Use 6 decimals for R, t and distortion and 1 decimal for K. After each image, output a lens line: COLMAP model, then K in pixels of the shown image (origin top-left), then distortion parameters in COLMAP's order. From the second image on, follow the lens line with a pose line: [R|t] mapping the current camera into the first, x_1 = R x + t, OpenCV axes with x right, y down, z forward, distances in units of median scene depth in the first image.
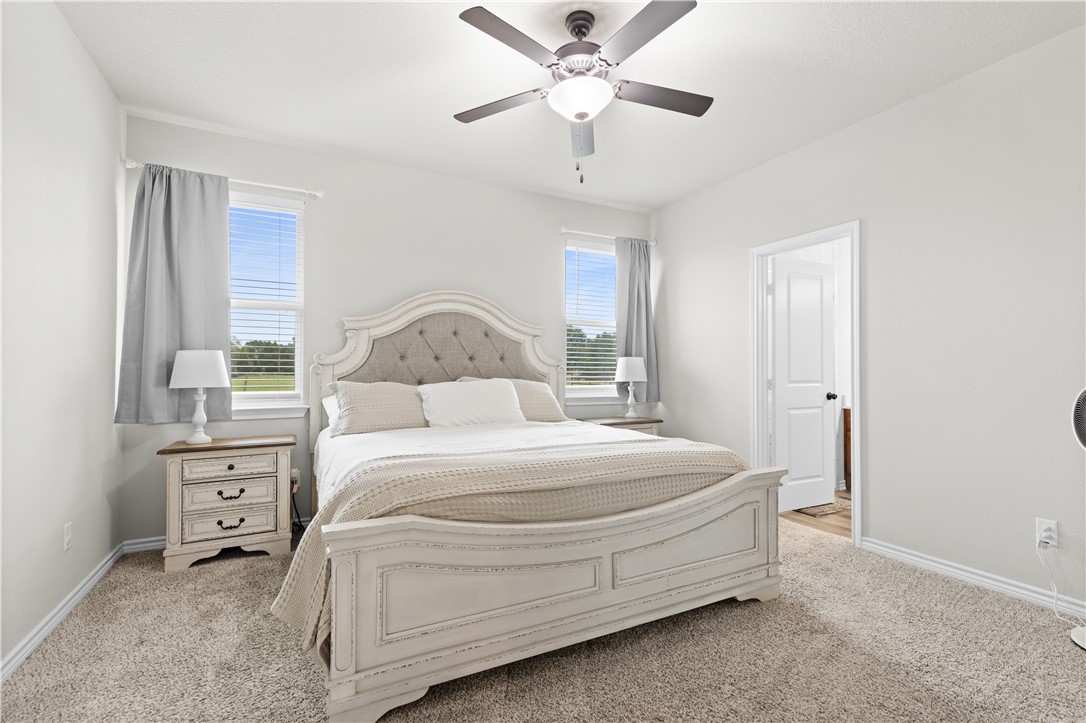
lens RADIAL K [[494.9, 0, 541.8], [0, 494.9, 364.4], [0, 0, 1]] dist [0.004037, -0.001351]
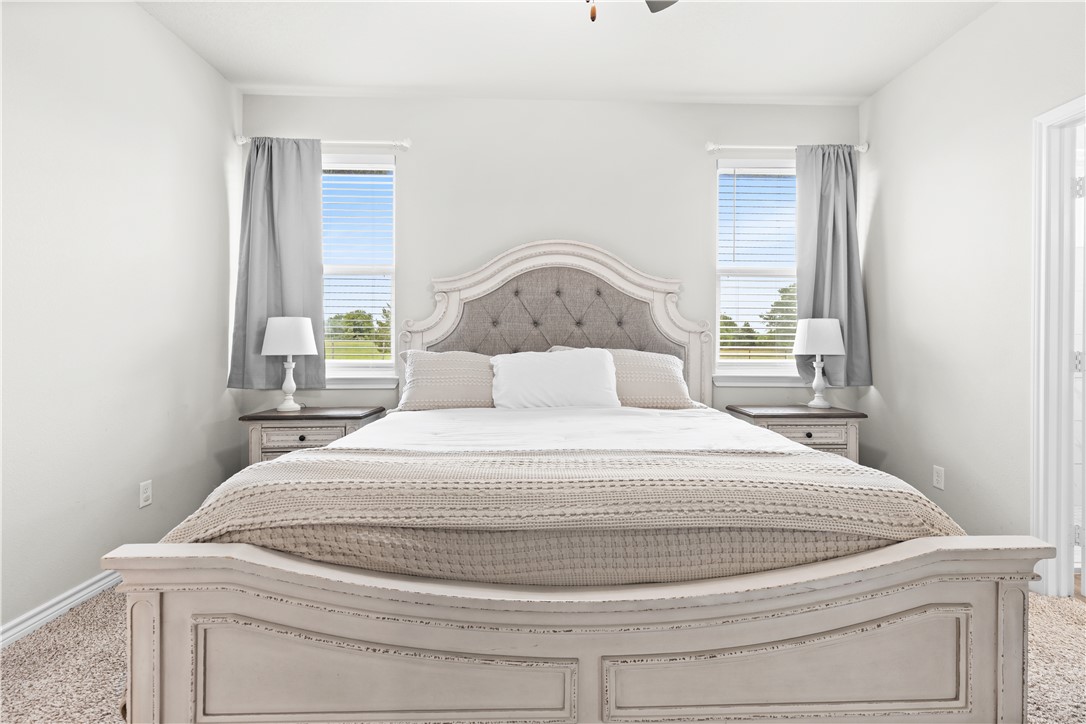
lens RADIAL K [[494.9, 0, 581.1], [0, 494.9, 345.8], [0, 0, 1]] dist [0.004037, -0.001351]
pose [[0.903171, 0.002912, -0.429271, 0.251642], [0.004320, 0.999865, 0.015872, 0.014162], [0.429259, -0.016189, 0.903036, 0.339871]]
